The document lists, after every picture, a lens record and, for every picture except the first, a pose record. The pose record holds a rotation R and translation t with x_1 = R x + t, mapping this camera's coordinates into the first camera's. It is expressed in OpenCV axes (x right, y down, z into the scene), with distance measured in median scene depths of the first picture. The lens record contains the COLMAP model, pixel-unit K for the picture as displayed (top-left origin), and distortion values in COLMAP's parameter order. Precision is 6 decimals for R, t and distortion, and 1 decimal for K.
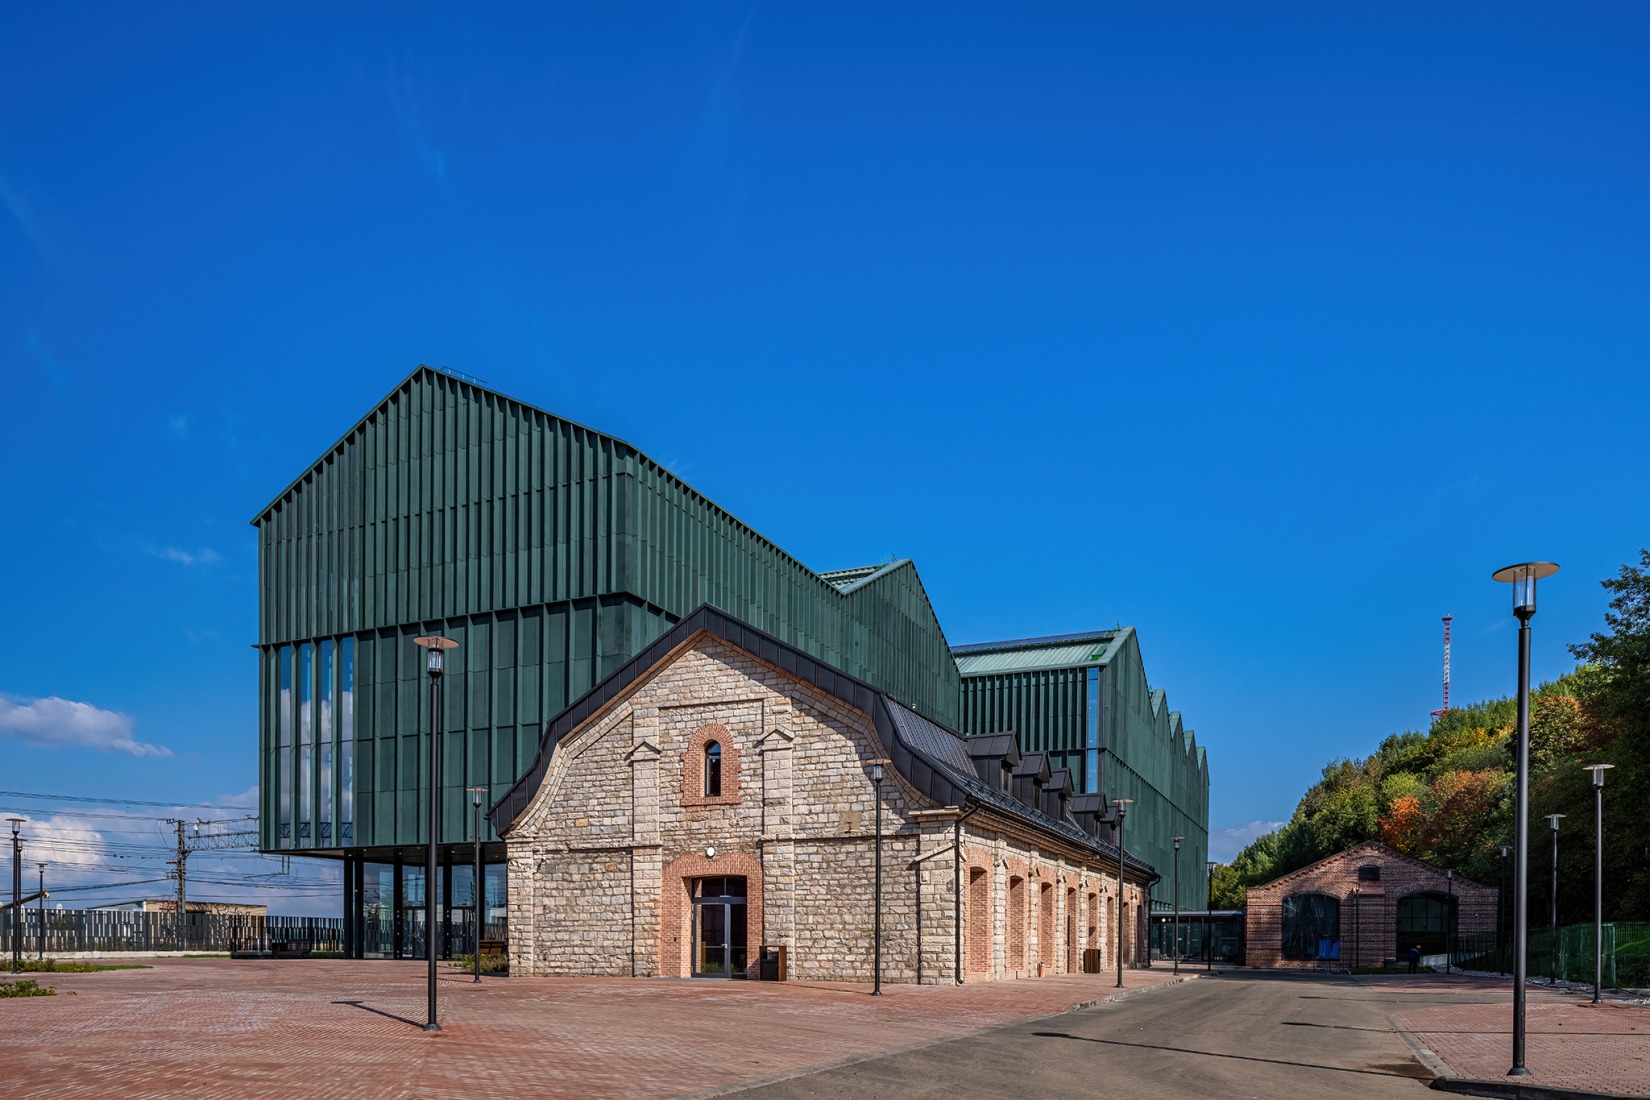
lens RADIAL K [[1124.2, 0, 826.7], [0, 1124.2, 954.7], [0, 0, 1]] dist [-0.002180, -0.002374]
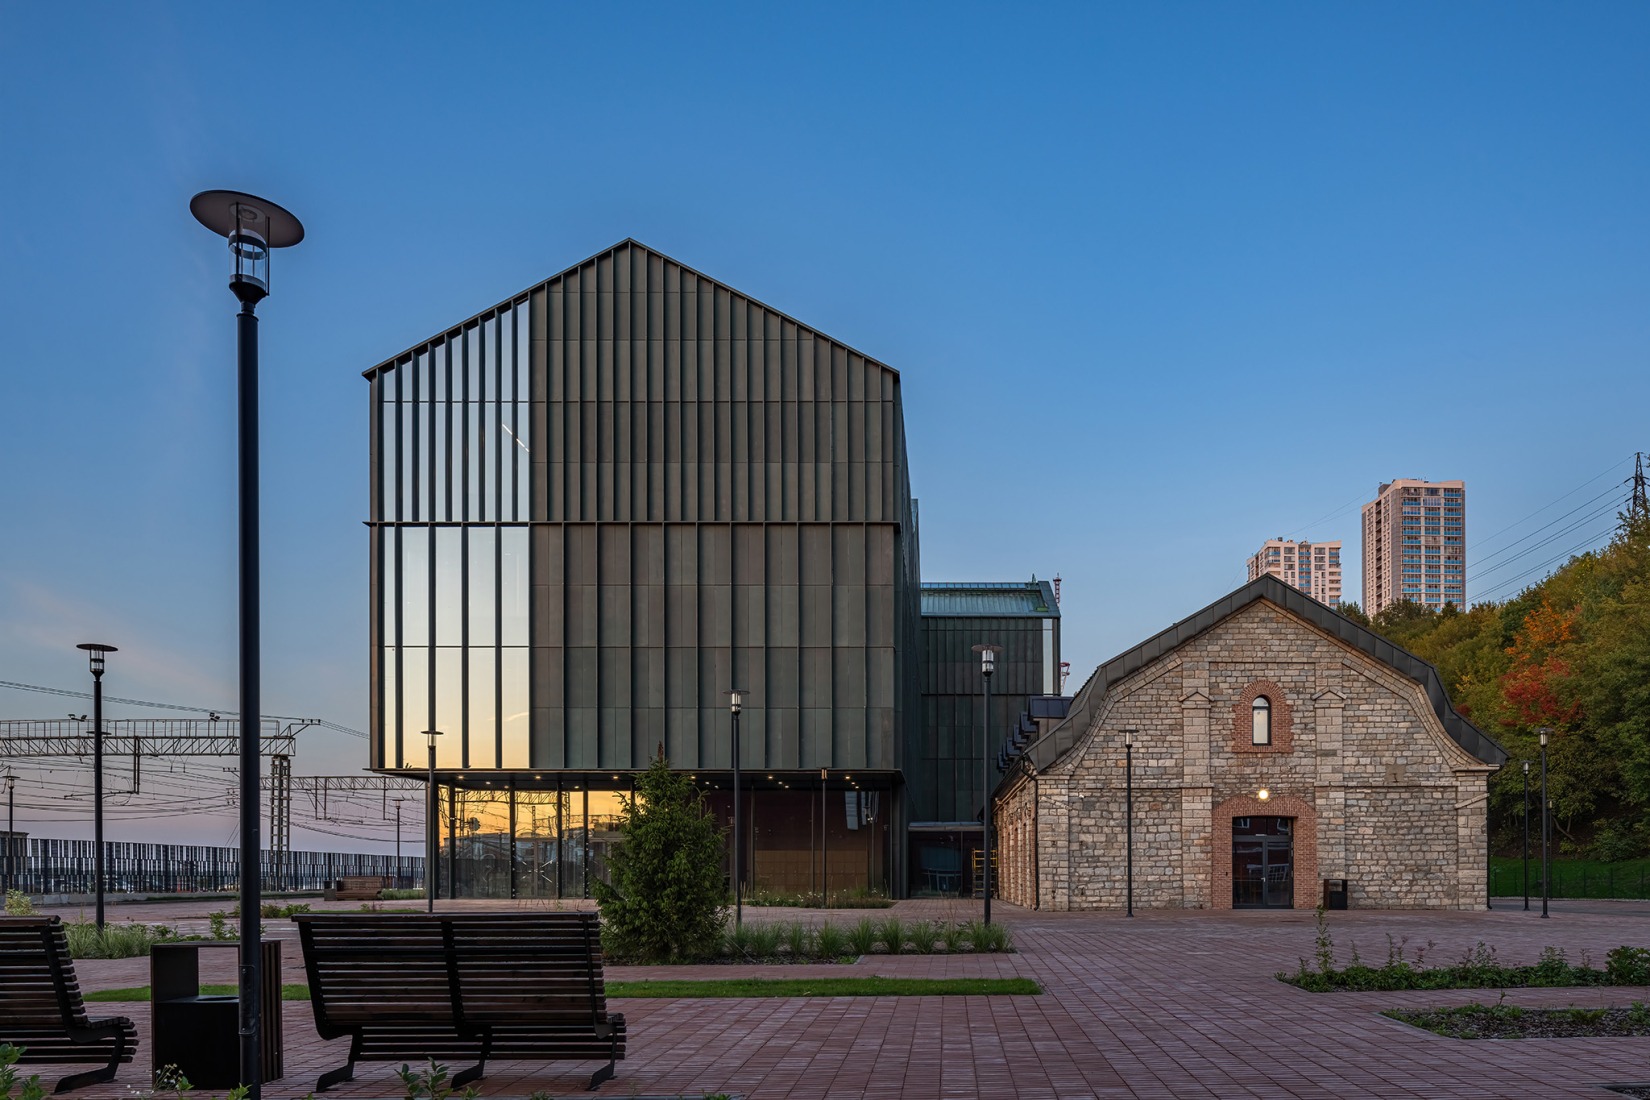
lens RADIAL K [[1165.4, 0, 949.3], [0, 1165.4, 869.0], [0, 0, 1]] dist [-0.002125, 0.000028]
pose [[0.909729, -0.003499, 0.415187, -0.872668], [0.010174, 0.999852, -0.013864, -0.005453], [-0.415077, 0.016837, 0.909630, 0.080054]]
